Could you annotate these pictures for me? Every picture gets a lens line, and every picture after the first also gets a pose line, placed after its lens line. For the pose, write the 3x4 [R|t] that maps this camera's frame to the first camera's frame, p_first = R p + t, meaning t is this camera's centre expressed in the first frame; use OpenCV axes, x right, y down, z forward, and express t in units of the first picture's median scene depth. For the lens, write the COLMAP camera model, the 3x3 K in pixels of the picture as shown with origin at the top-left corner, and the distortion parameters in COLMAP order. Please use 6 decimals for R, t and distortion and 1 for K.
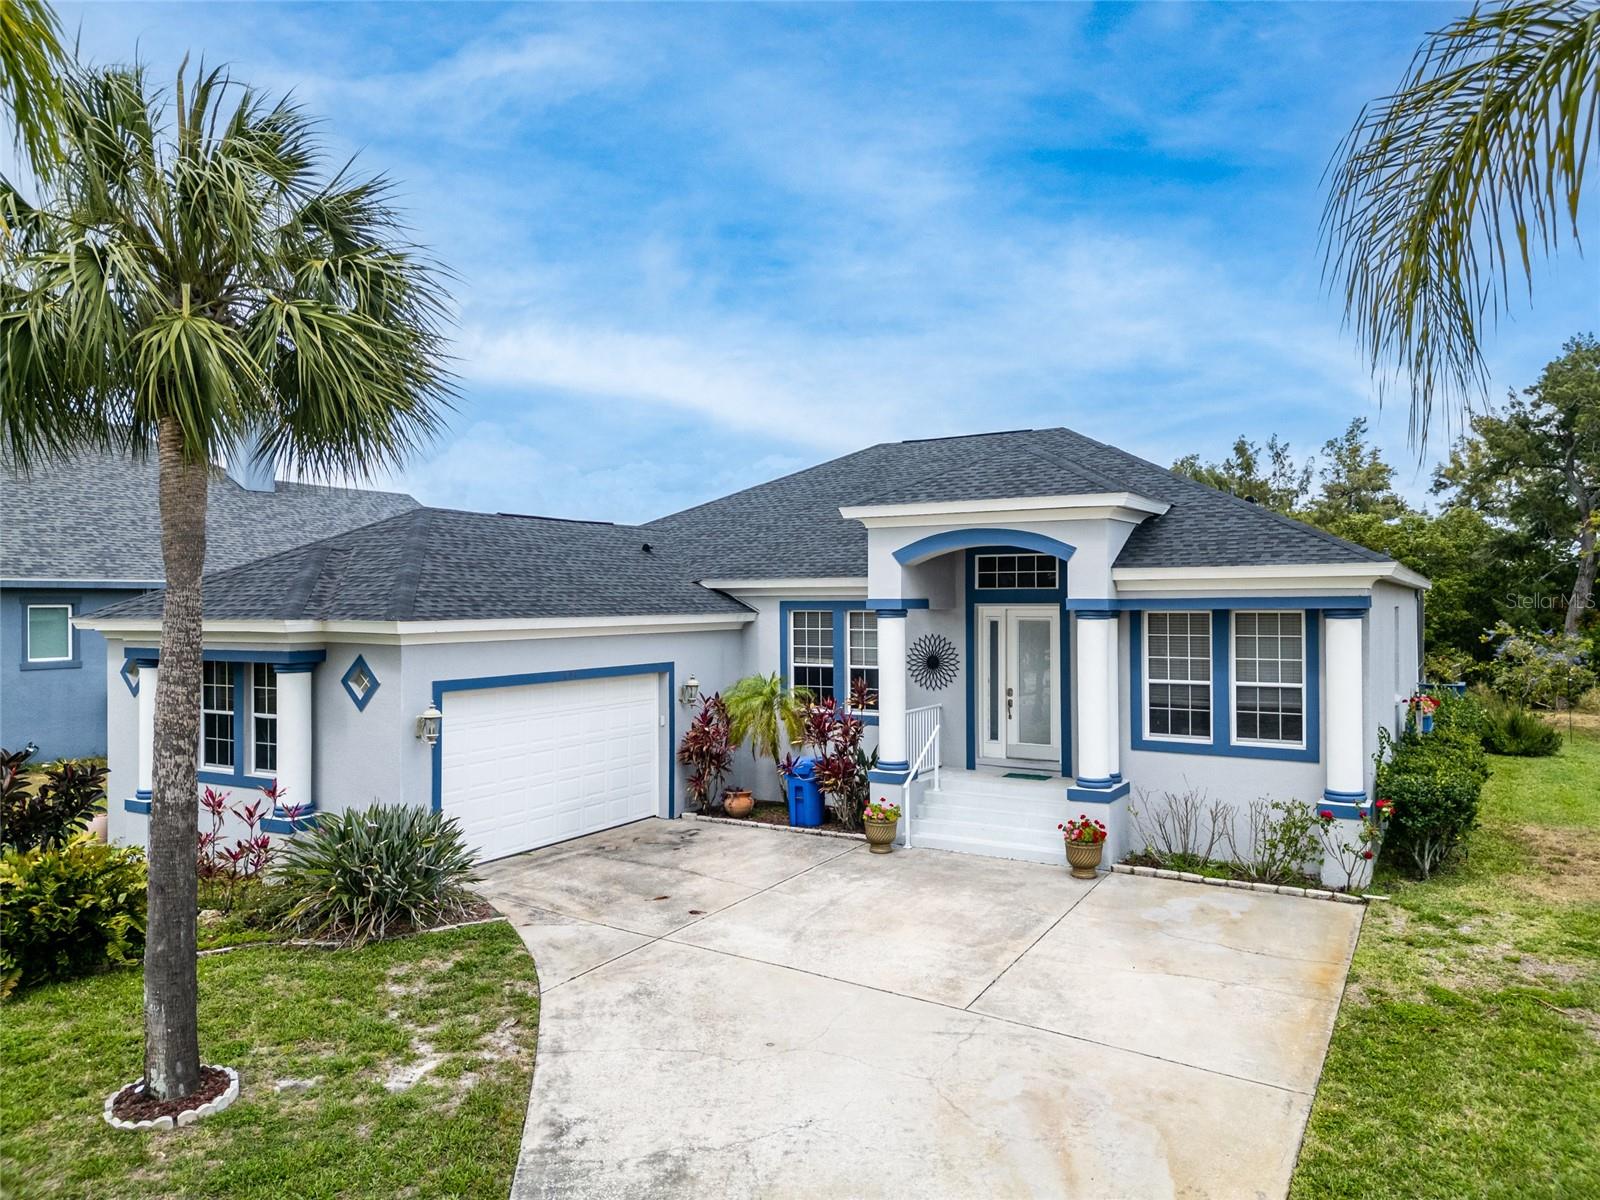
lens RADIAL K [[1119.1, 0, 800.0], [0, 1119.1, 600.0], [0, 0, 1]] dist [0.072977, -0.069386]
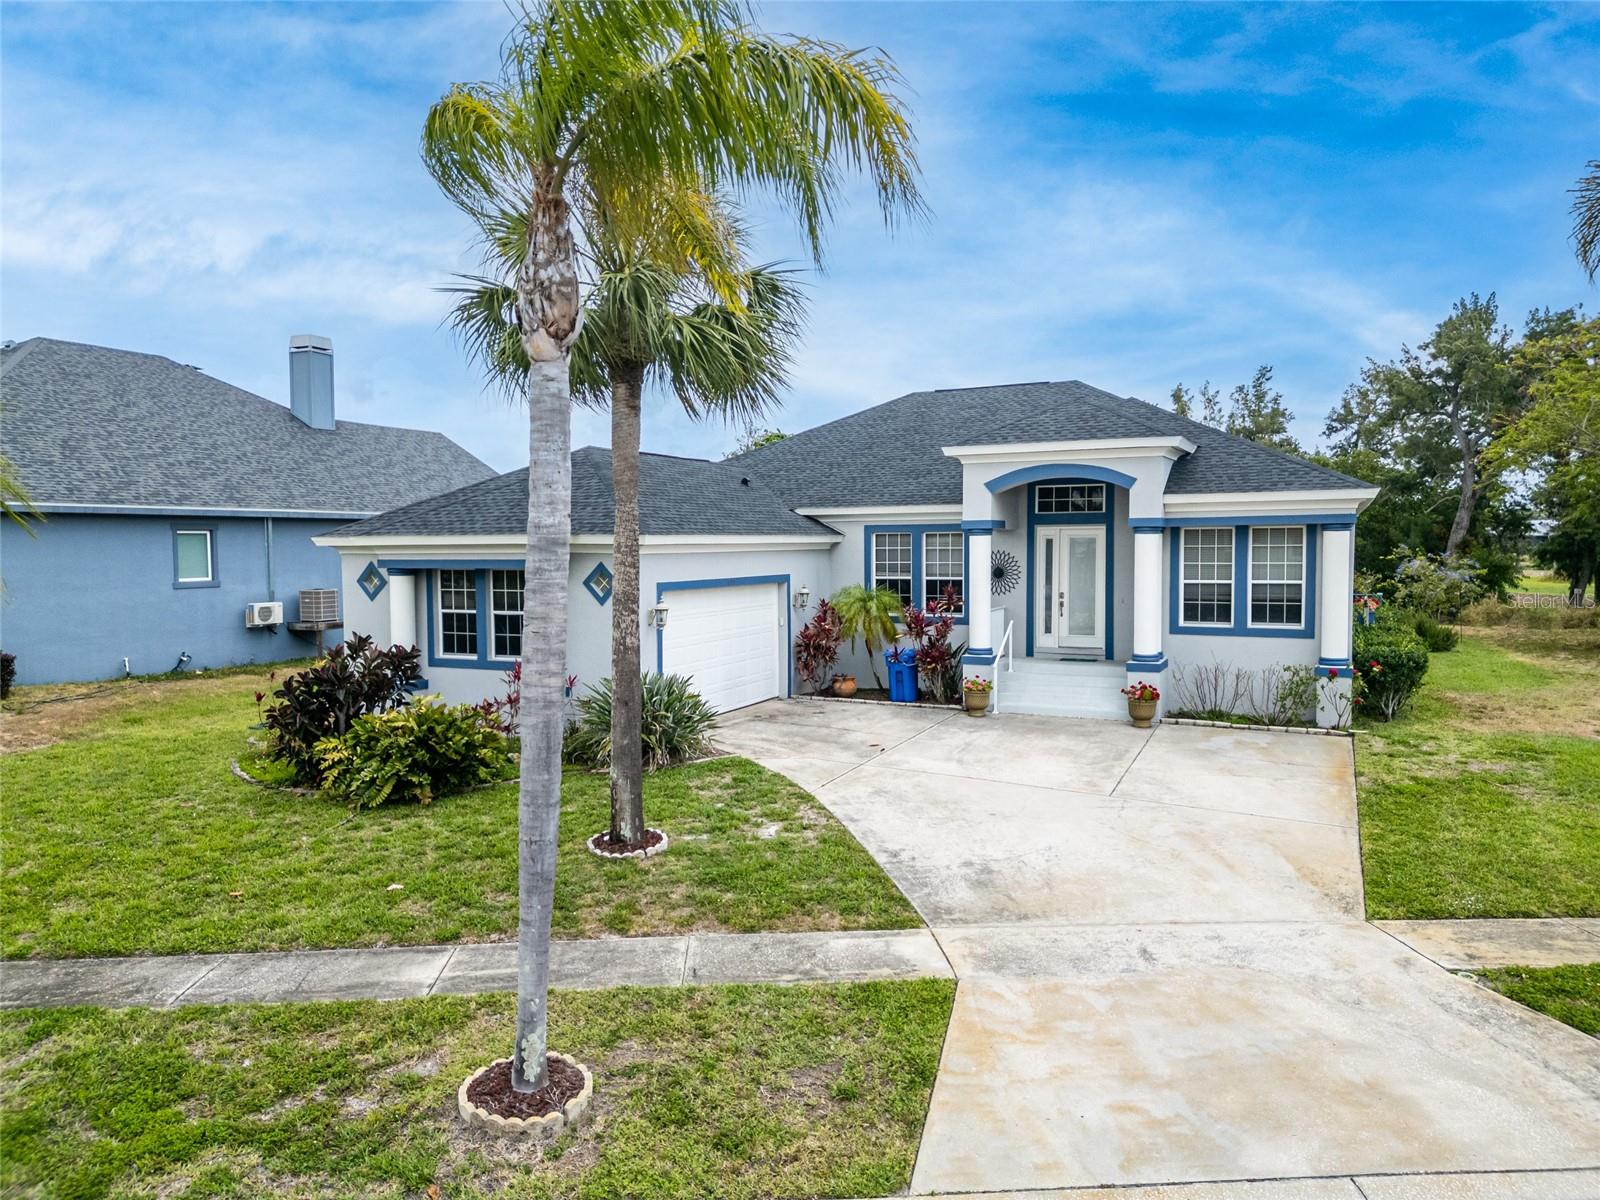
lens RADIAL K [[1113.9, 0, 800.0], [0, 1113.9, 600.0], [0, 0, 1]] dist [0.093930, -0.103567]
pose [[0.995785, -0.008159, 0.091353, -0.249479], [0.003297, 0.998576, 0.053239, 0.022181], [-0.091658, -0.052713, 0.994394, -0.252690]]
